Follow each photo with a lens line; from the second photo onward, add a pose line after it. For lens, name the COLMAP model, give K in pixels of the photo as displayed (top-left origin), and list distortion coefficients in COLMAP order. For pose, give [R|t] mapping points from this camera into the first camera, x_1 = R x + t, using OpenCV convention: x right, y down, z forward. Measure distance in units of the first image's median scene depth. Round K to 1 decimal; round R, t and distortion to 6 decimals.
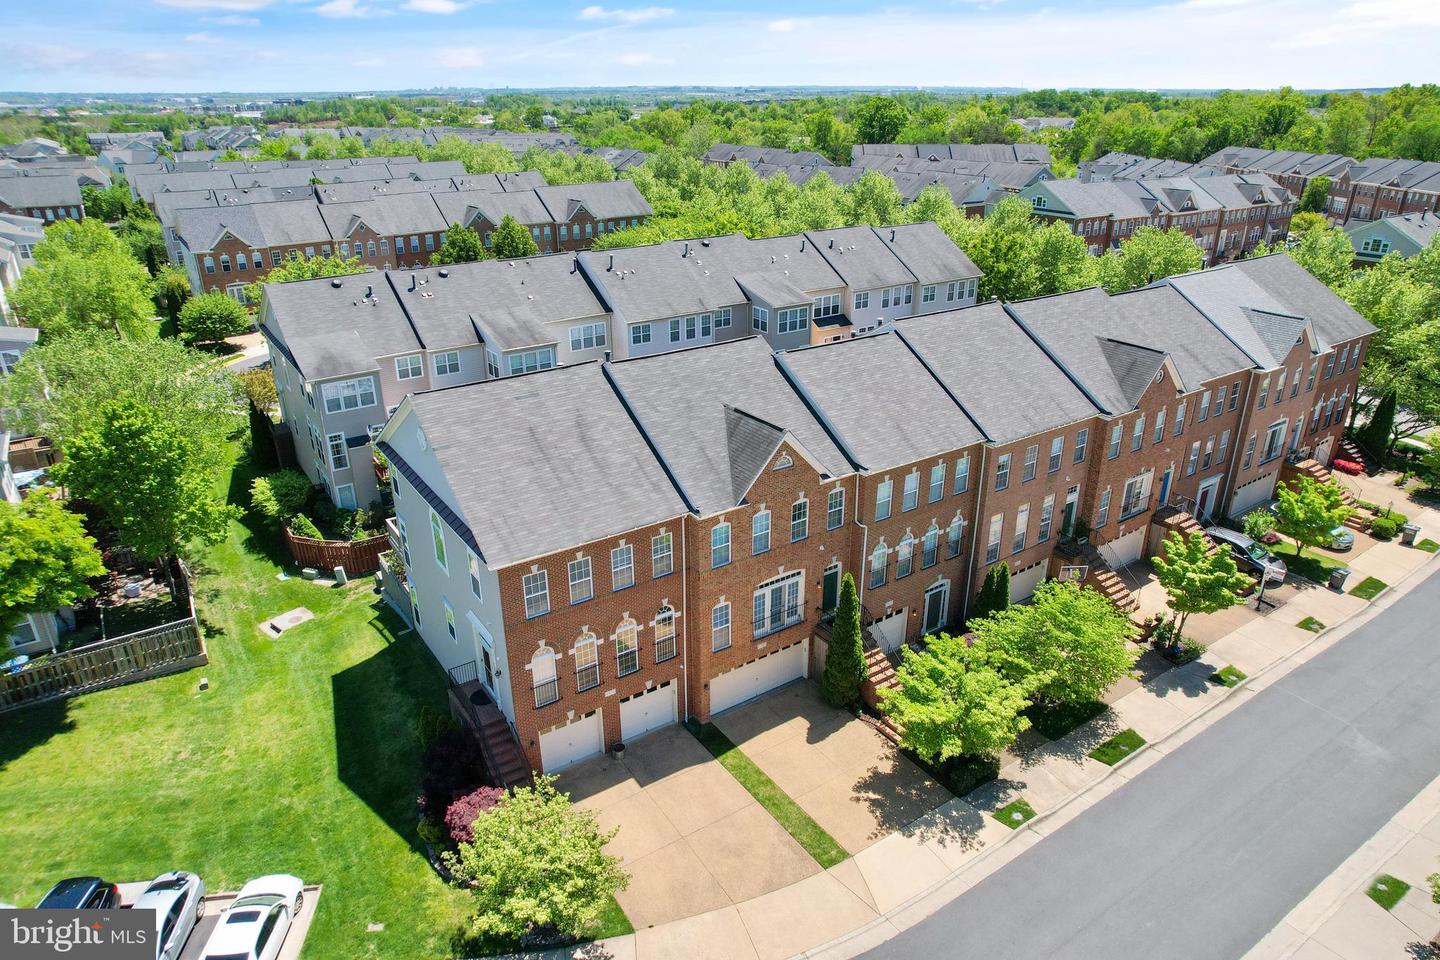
lens RADIAL K [[914.3, 0, 720.0], [0, 914.3, 480.0], [0, 0, 1]] dist [-0.052976, -0.000435]
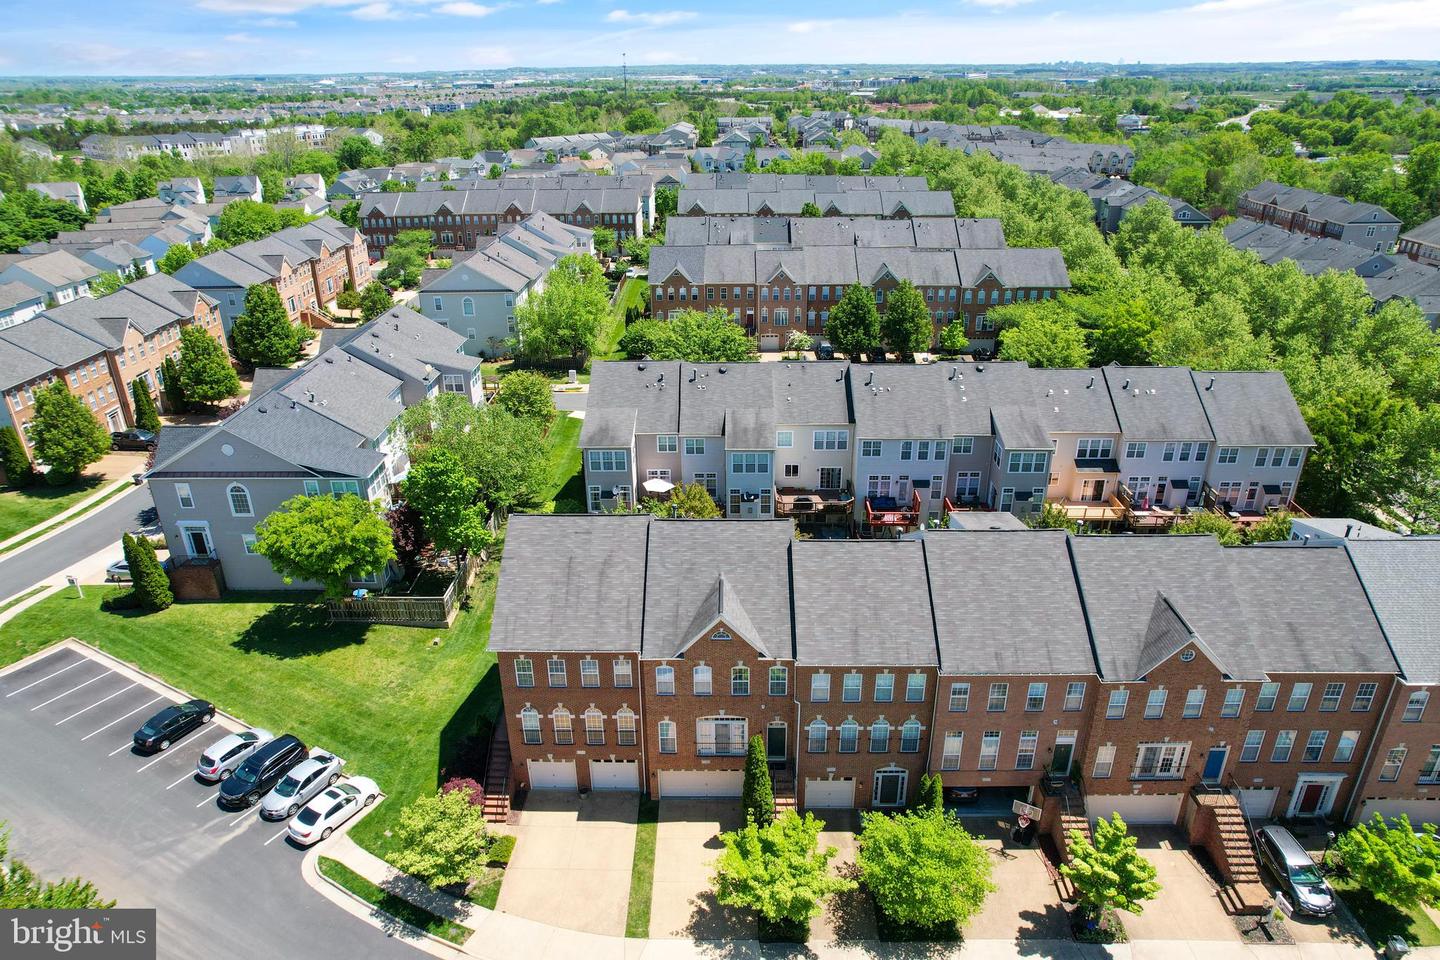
lens RADIAL K [[913.8, 0, 722.7], [0, 913.8, 490.1], [0, 0, 1]] dist [-0.071971, 0.001037]
pose [[0.819649, 0.241754, -0.519356, 0.635458], [-0.223561, 0.969694, 0.098556, -0.319372], [0.527443, 0.035326, 0.848856, -0.083052]]
